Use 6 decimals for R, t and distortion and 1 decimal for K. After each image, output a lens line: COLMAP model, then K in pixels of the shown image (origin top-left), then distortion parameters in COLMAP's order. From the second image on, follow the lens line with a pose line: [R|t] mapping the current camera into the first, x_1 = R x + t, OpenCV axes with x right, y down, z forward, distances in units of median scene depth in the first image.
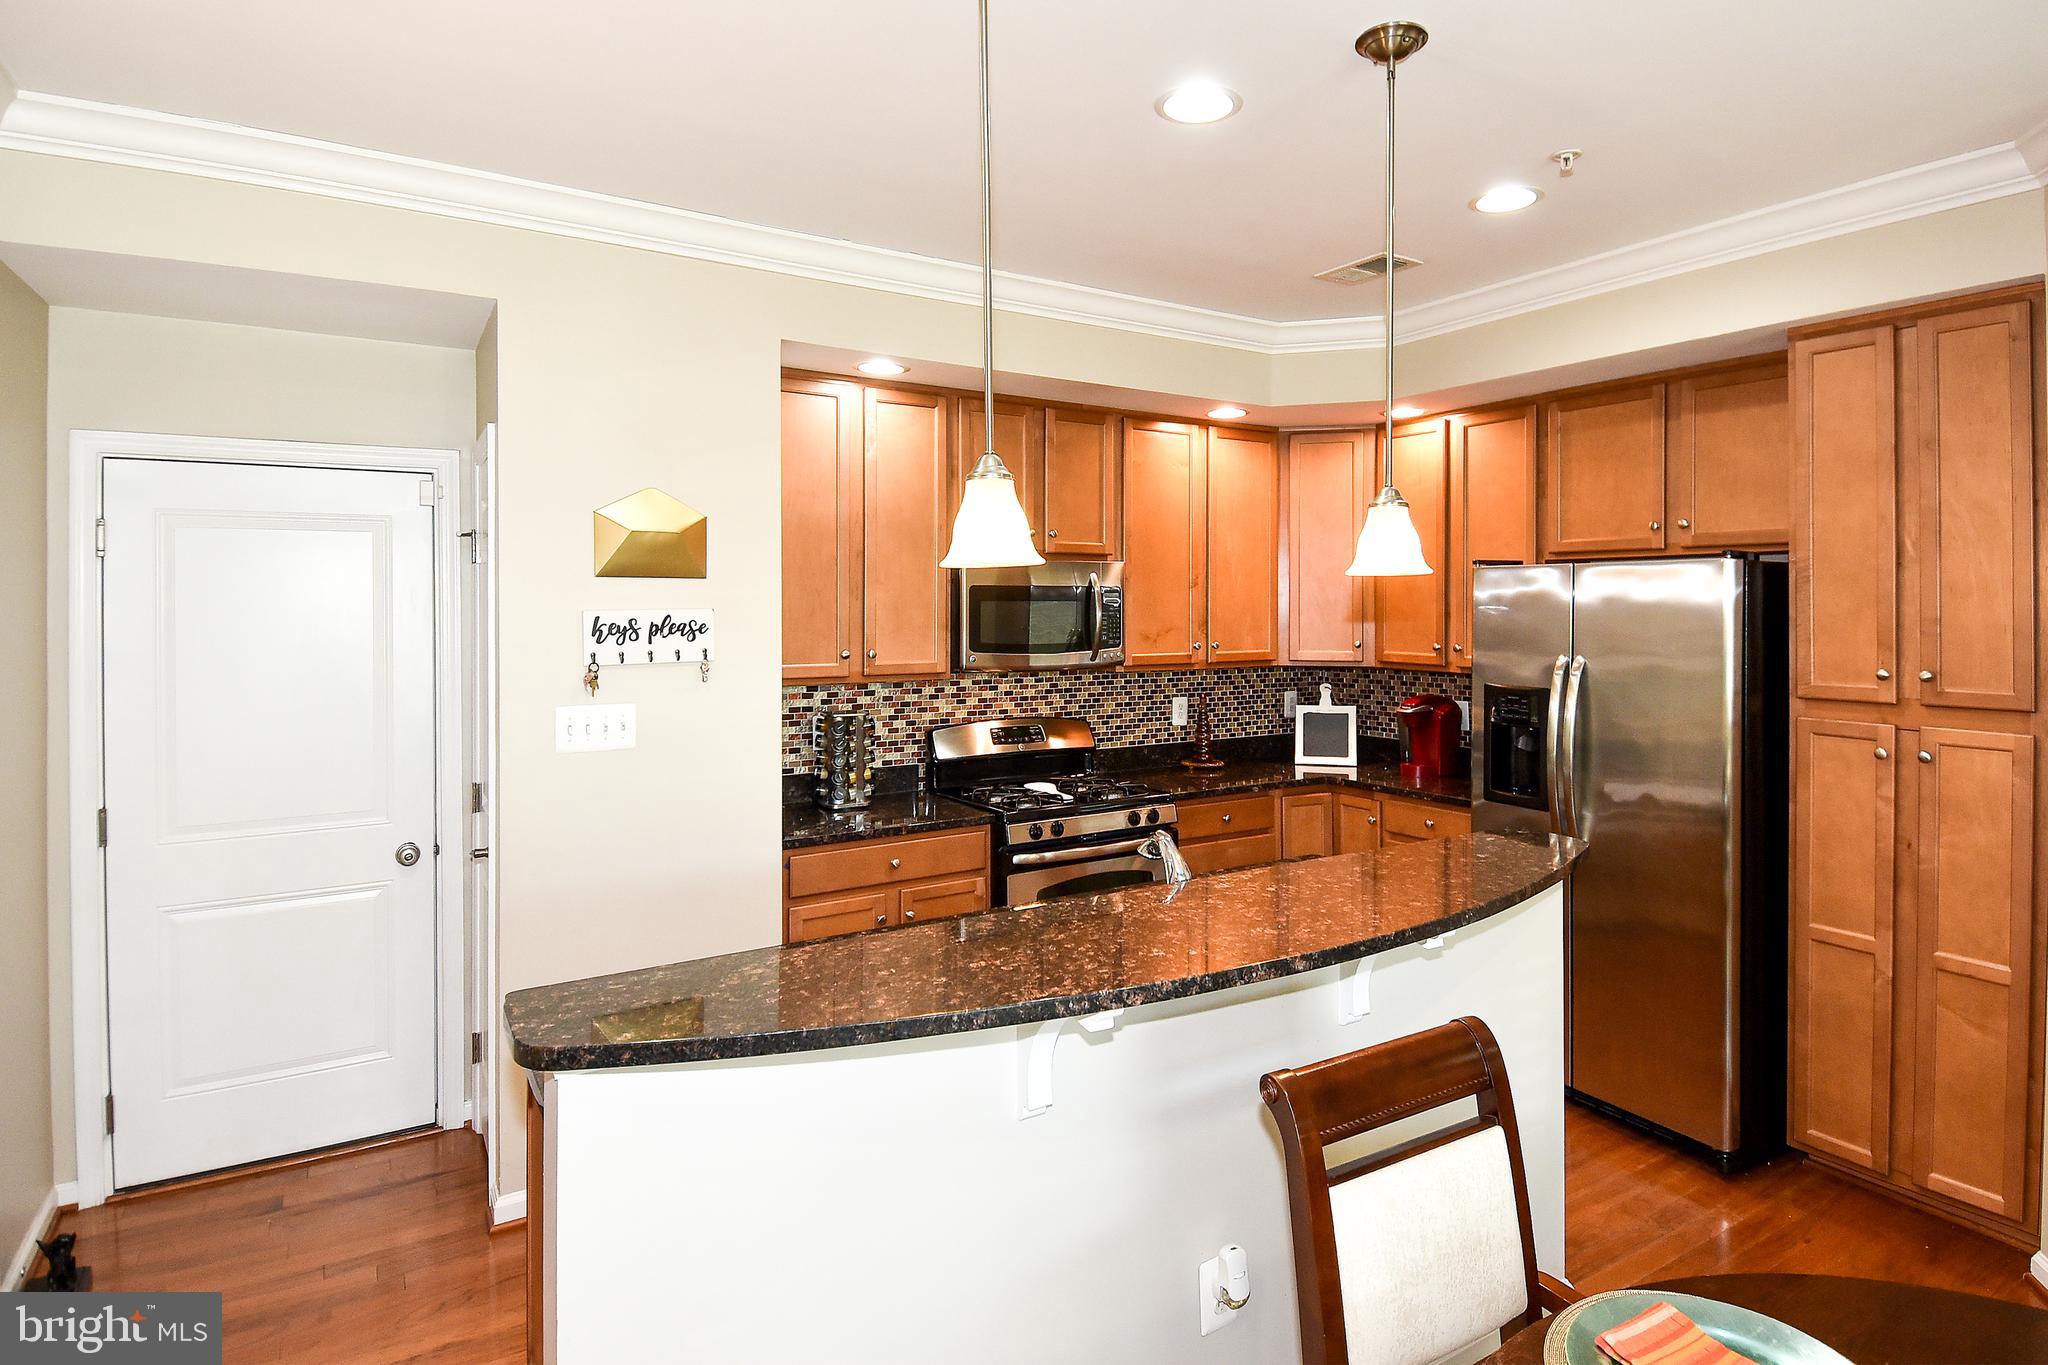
lens RADIAL K [[1139.2, 0, 1054.2], [0, 1139.2, 628.1], [0, 0, 1]] dist [0.017909, -0.025732]
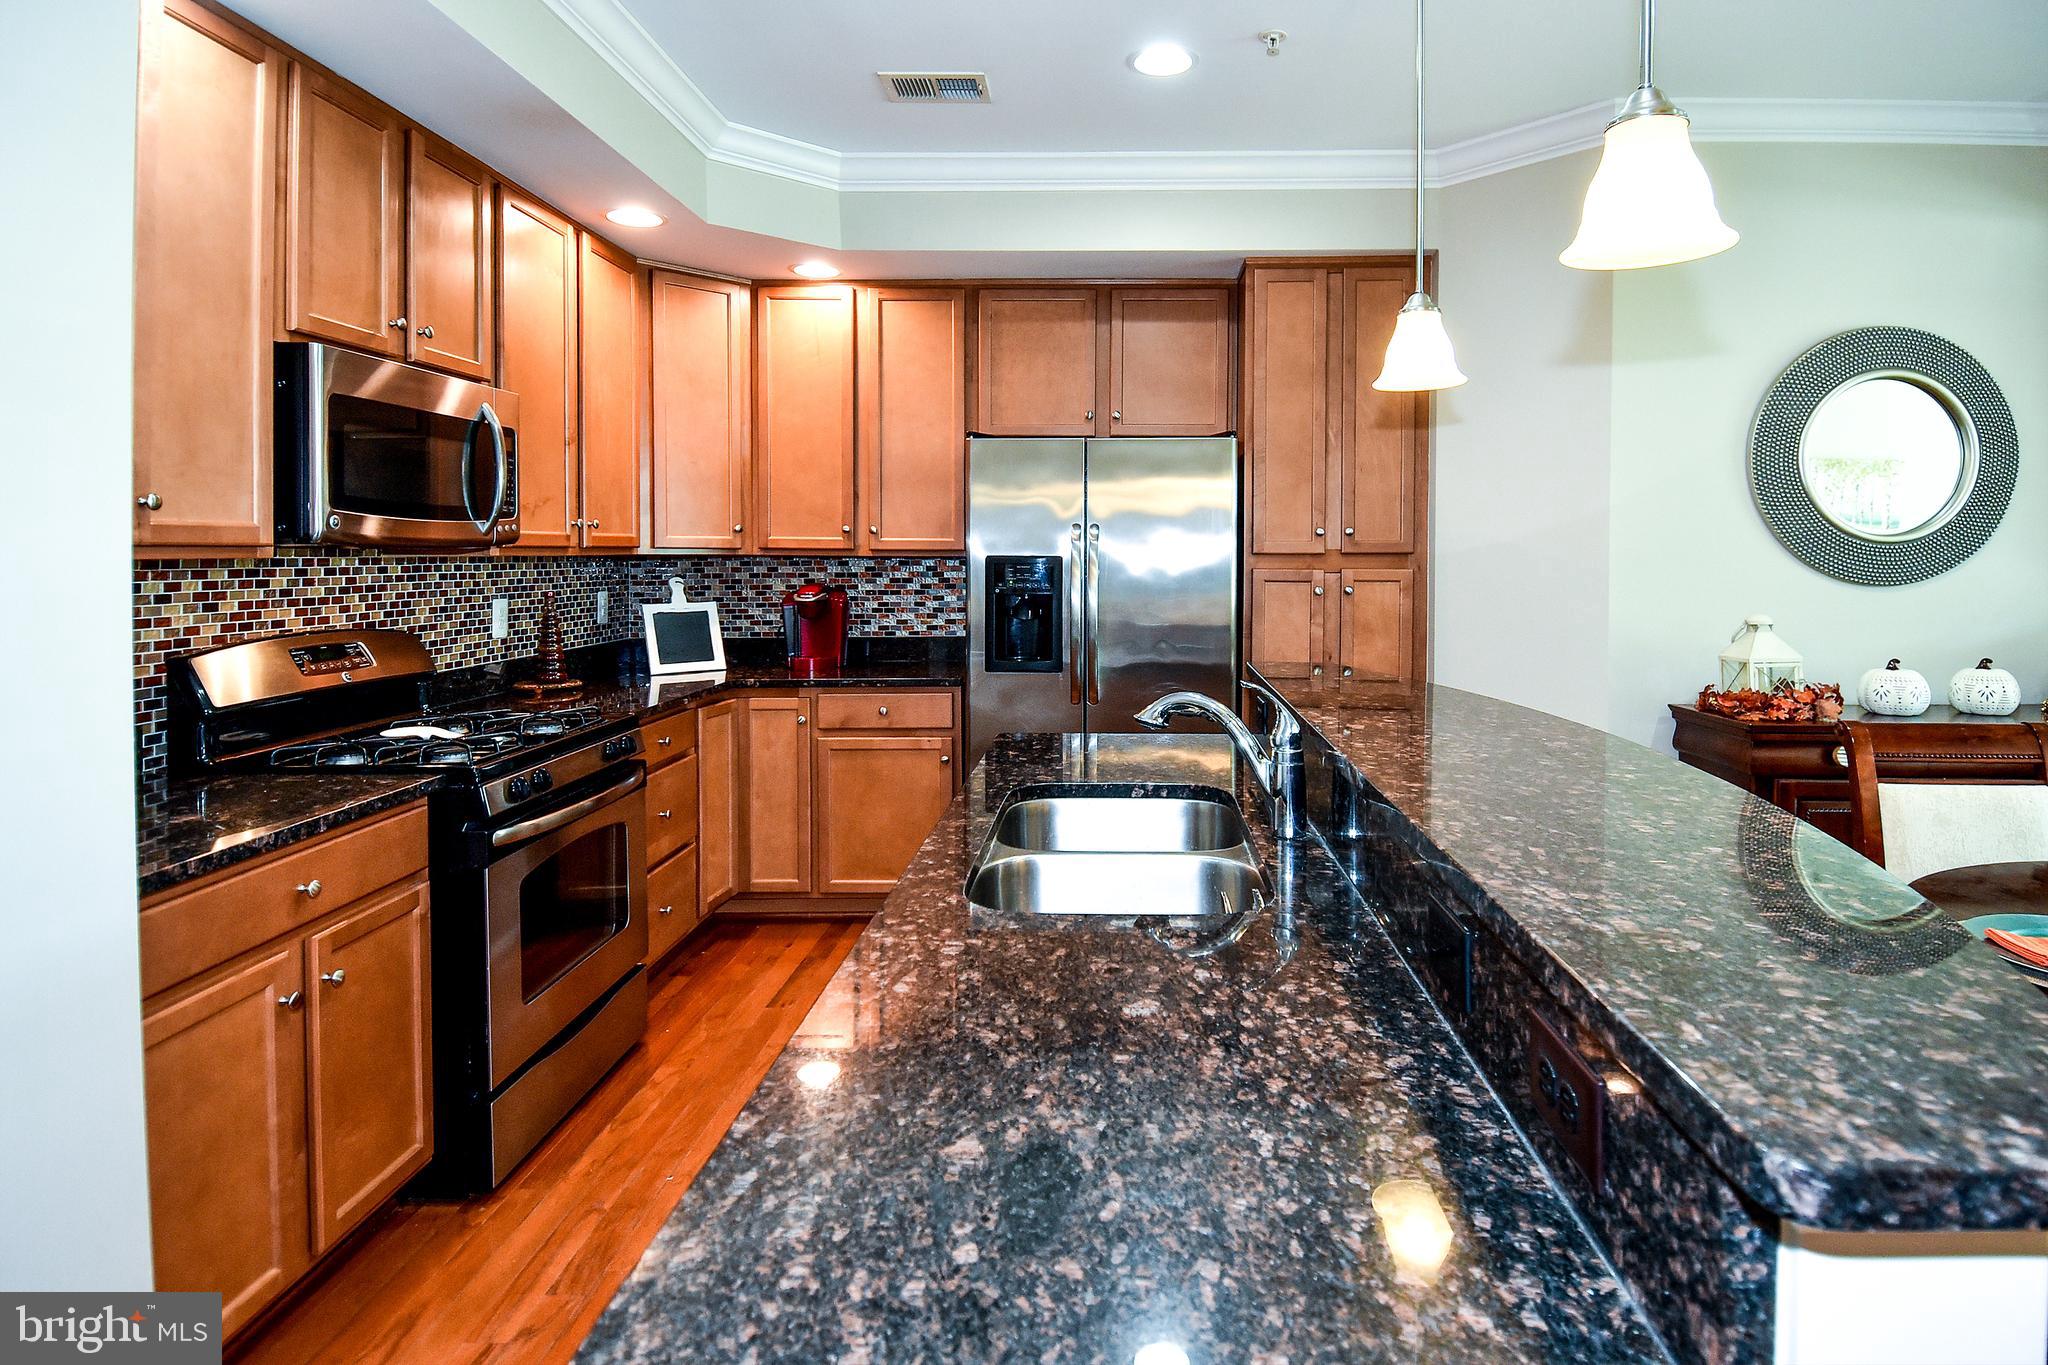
lens RADIAL K [[1086.4, 0, 1073.2], [0, 1086.4, 559.7], [0, 0, 1]] dist [0.049641, -0.002156]
pose [[0.569617, -0.000822, 0.821910, -0.289029], [0.009962, 0.999933, -0.005904, 0.047659], [-0.821850, 0.011551, 0.569587, 0.325909]]
